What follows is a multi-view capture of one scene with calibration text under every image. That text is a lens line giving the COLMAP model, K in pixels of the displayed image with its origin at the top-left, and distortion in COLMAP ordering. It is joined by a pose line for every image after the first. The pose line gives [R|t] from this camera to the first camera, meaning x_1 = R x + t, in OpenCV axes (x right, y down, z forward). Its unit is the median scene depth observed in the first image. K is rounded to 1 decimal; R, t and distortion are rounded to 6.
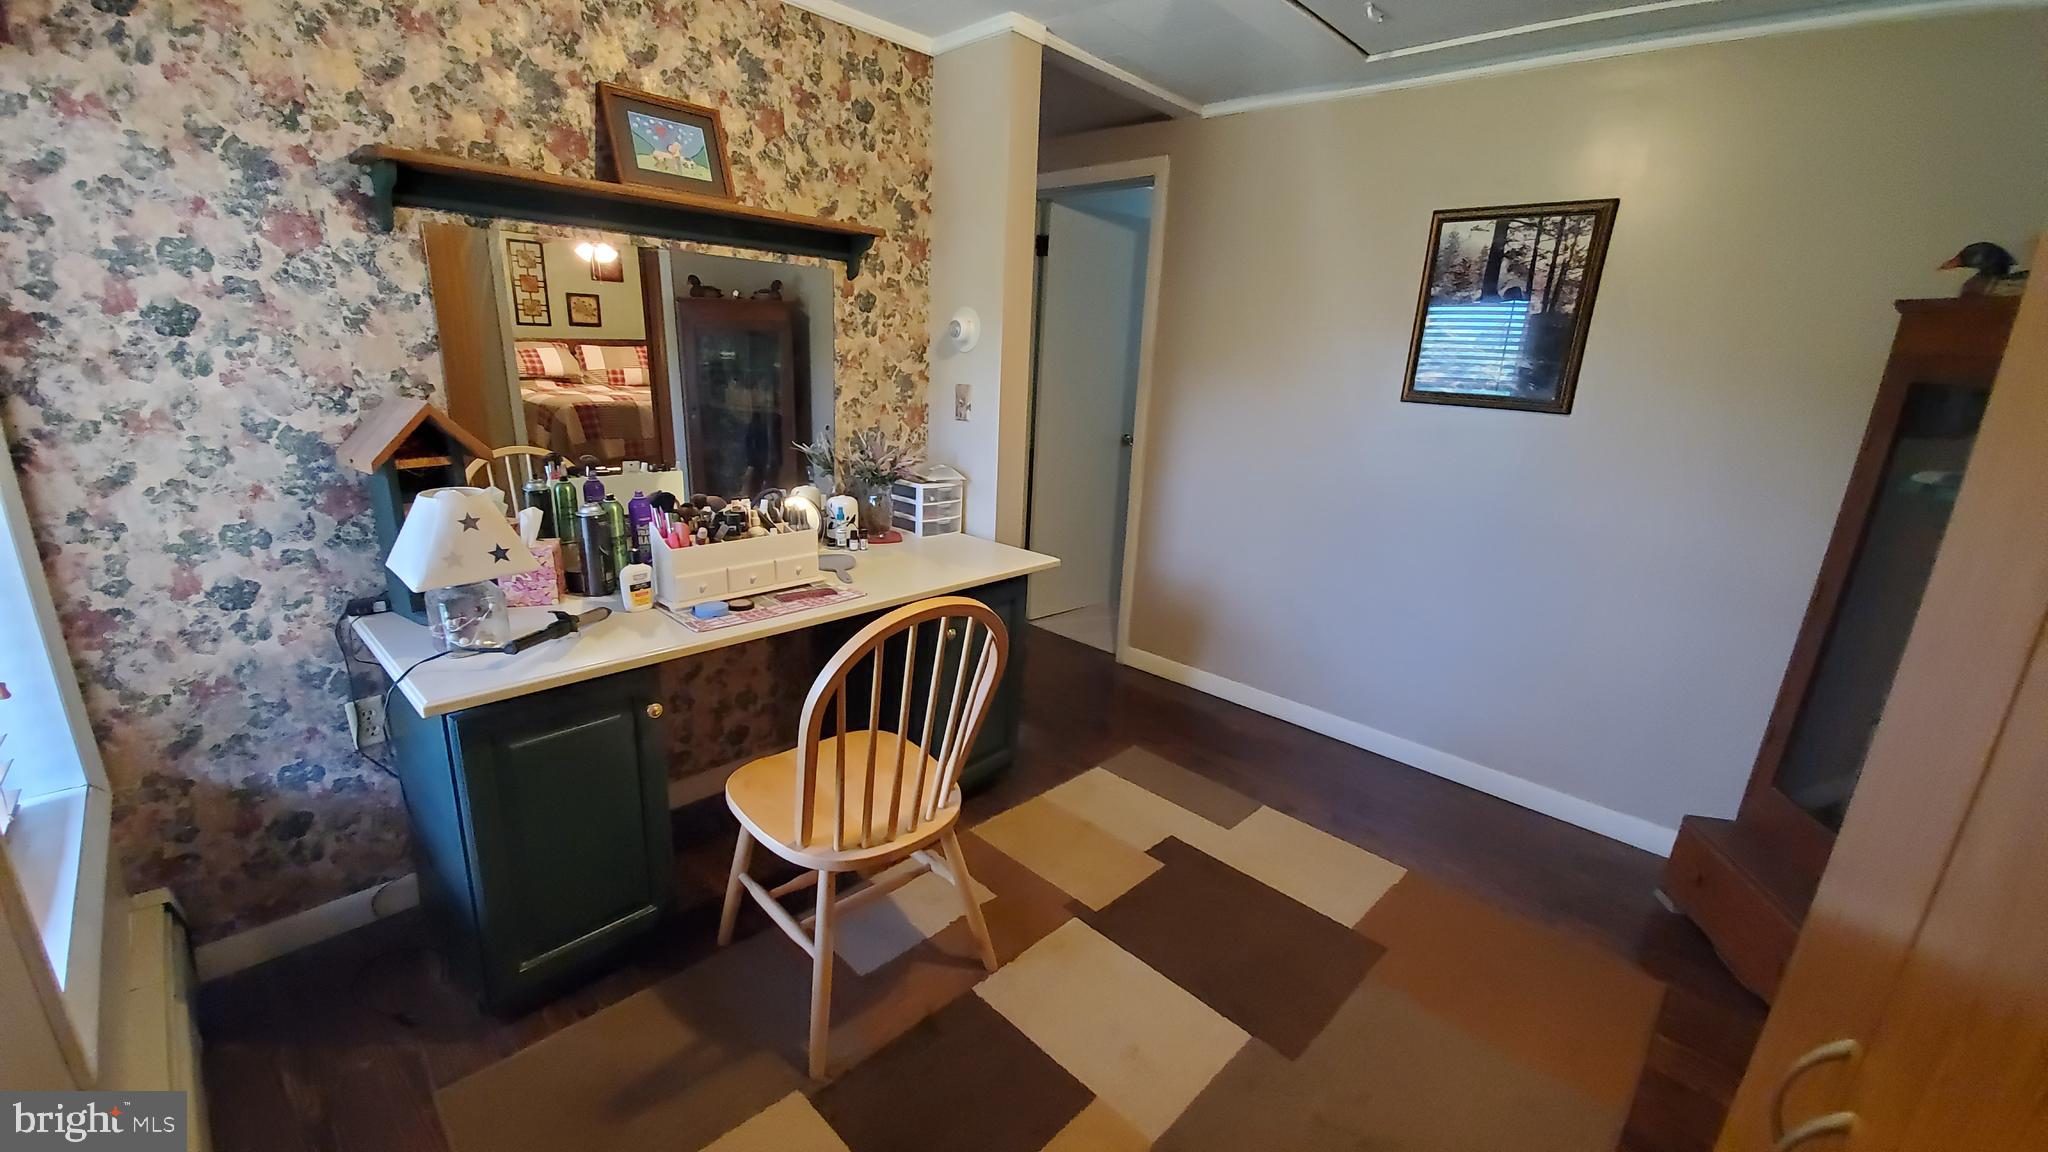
lens RADIAL K [[809.0, 0, 1009.9], [0, 809.0, 577.3], [0, 0, 1]] dist [0.013286, -0.016706]
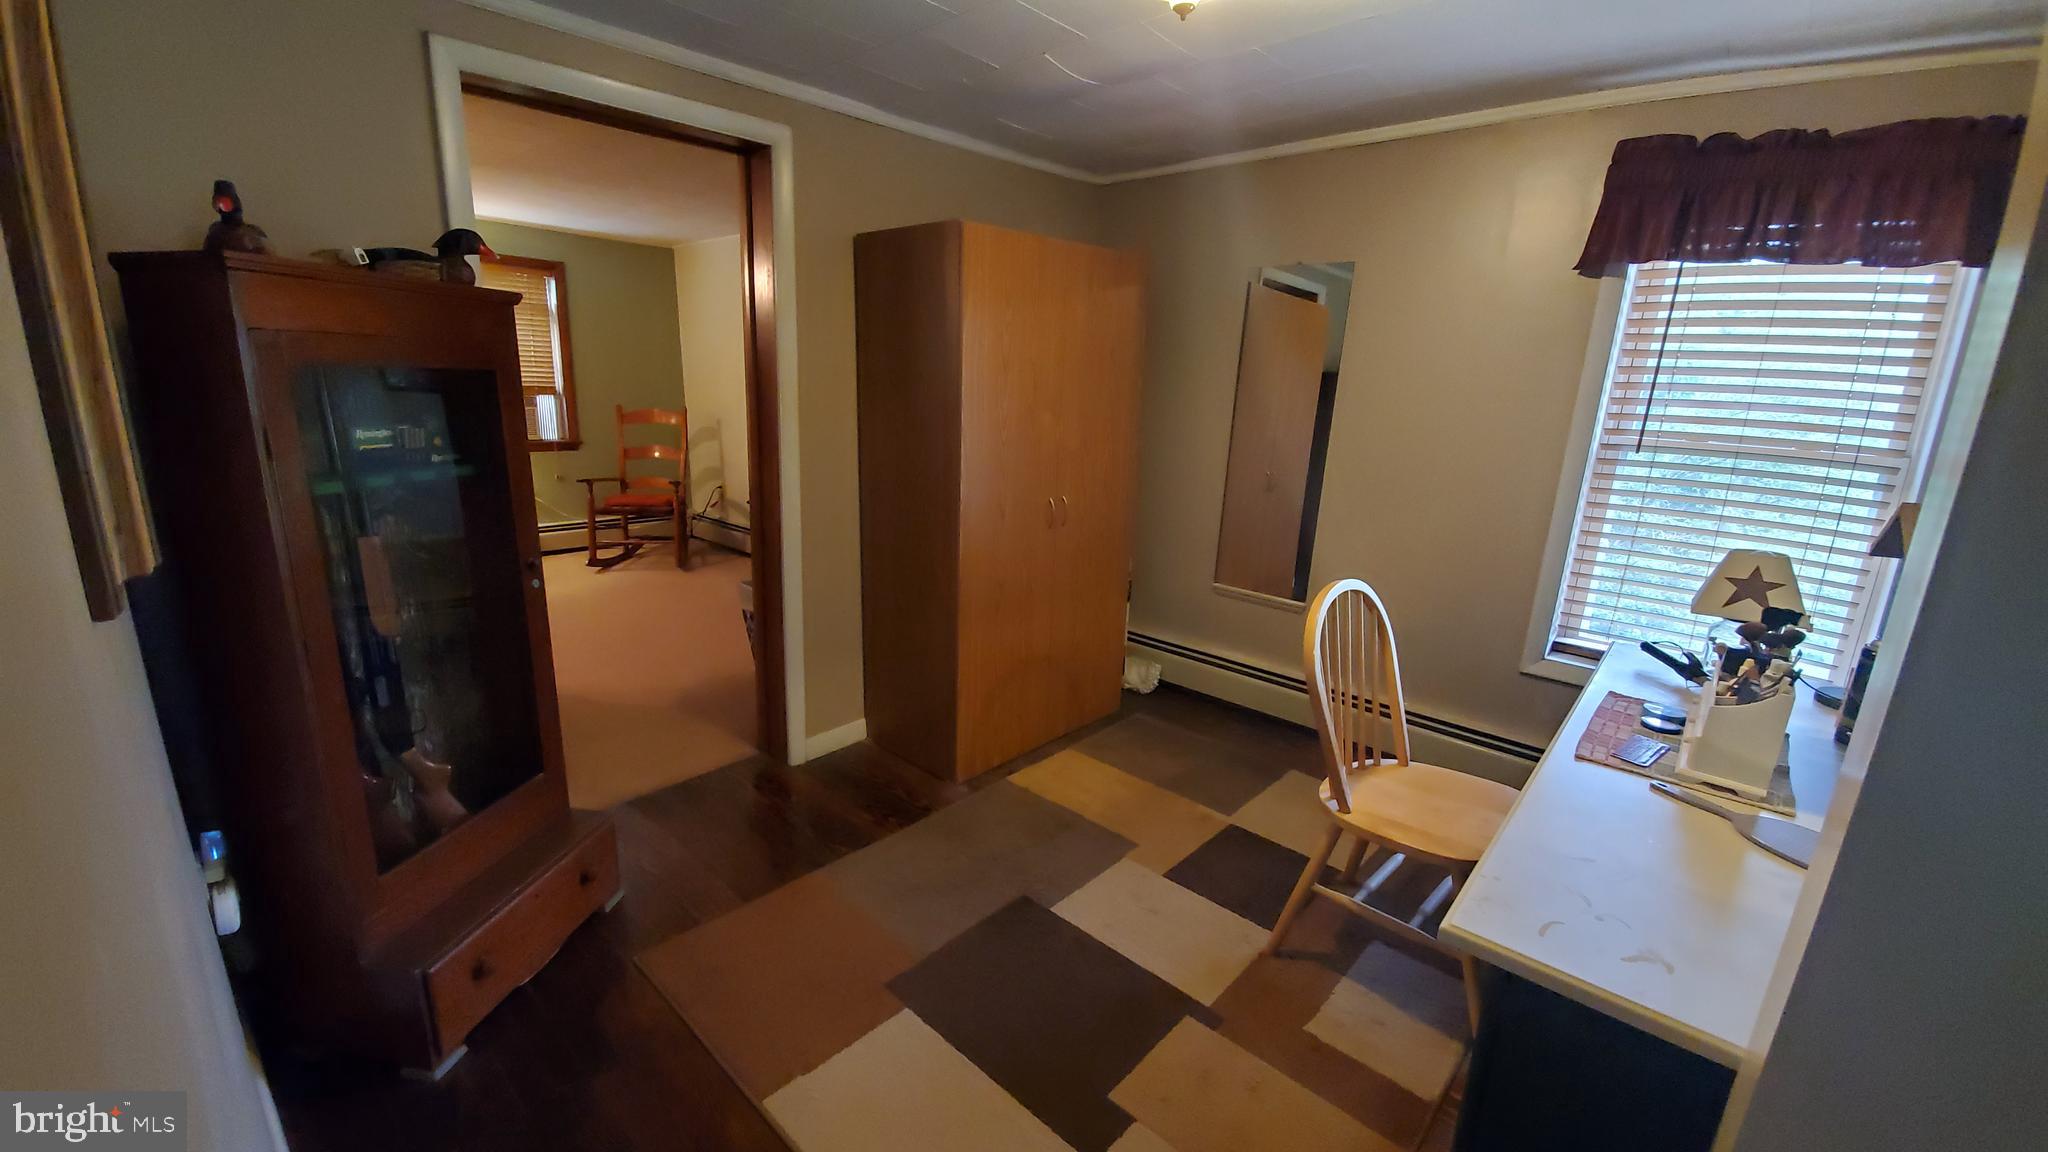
lens RADIAL K [[809.0, 0, 1009.9], [0, 809.0, 577.3], [0, 0, 1]] dist [0.013286, -0.016706]
pose [[-0.995640, -0.071623, -0.059766, 0.379162], [-0.091931, 0.862088, 0.498350, -0.419798], [0.015830, 0.501671, -0.864914, 1.492240]]
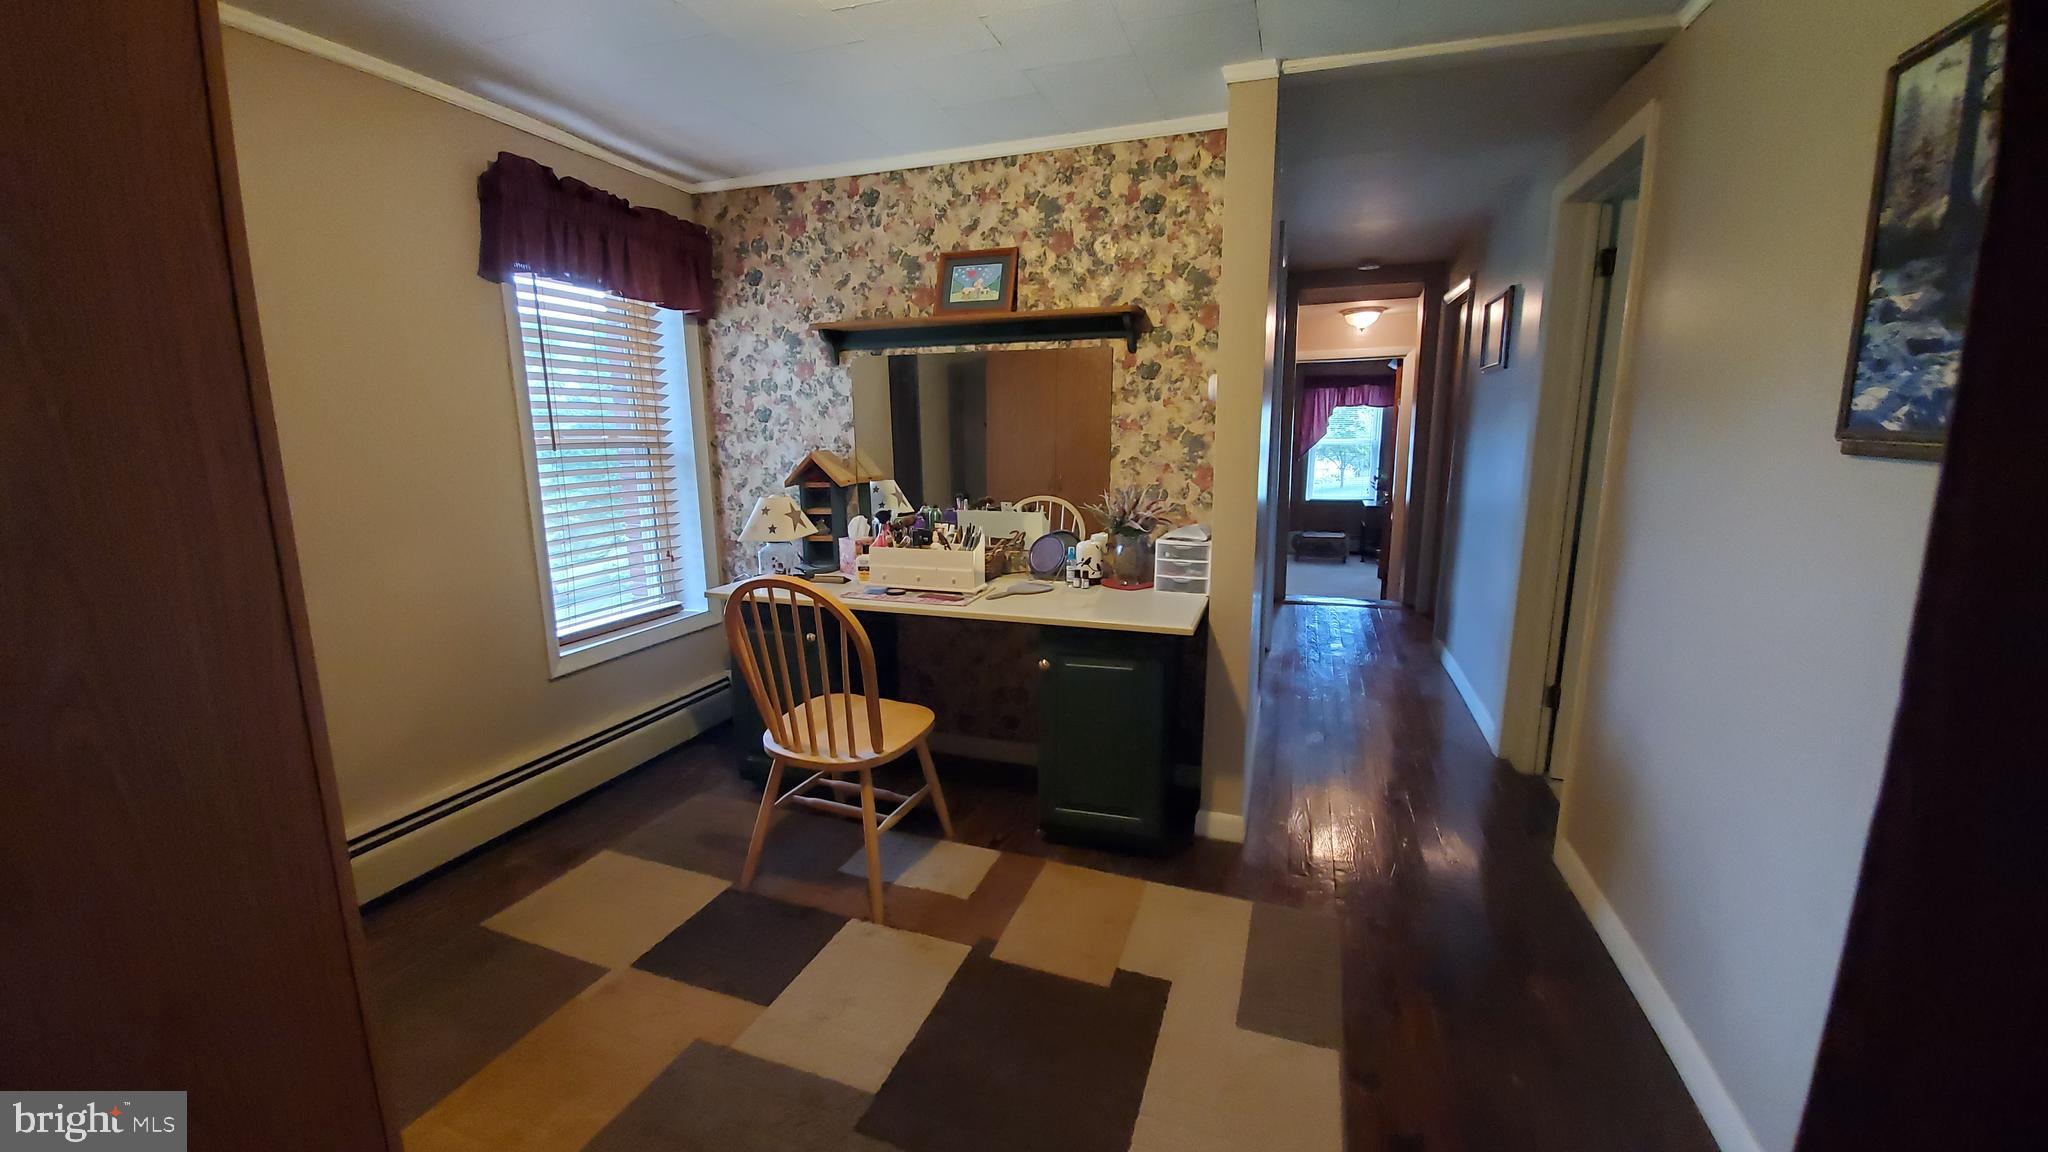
lens RADIAL K [[809.0, 0, 1009.9], [0, 809.0, 577.3], [0, 0, 1]] dist [0.013286, -0.016706]
pose [[0.416929, 0.121847, -0.900735, 0.925599], [-0.221808, 0.974654, 0.029176, -0.069358], [0.881460, 0.187626, 0.433388, 0.497301]]
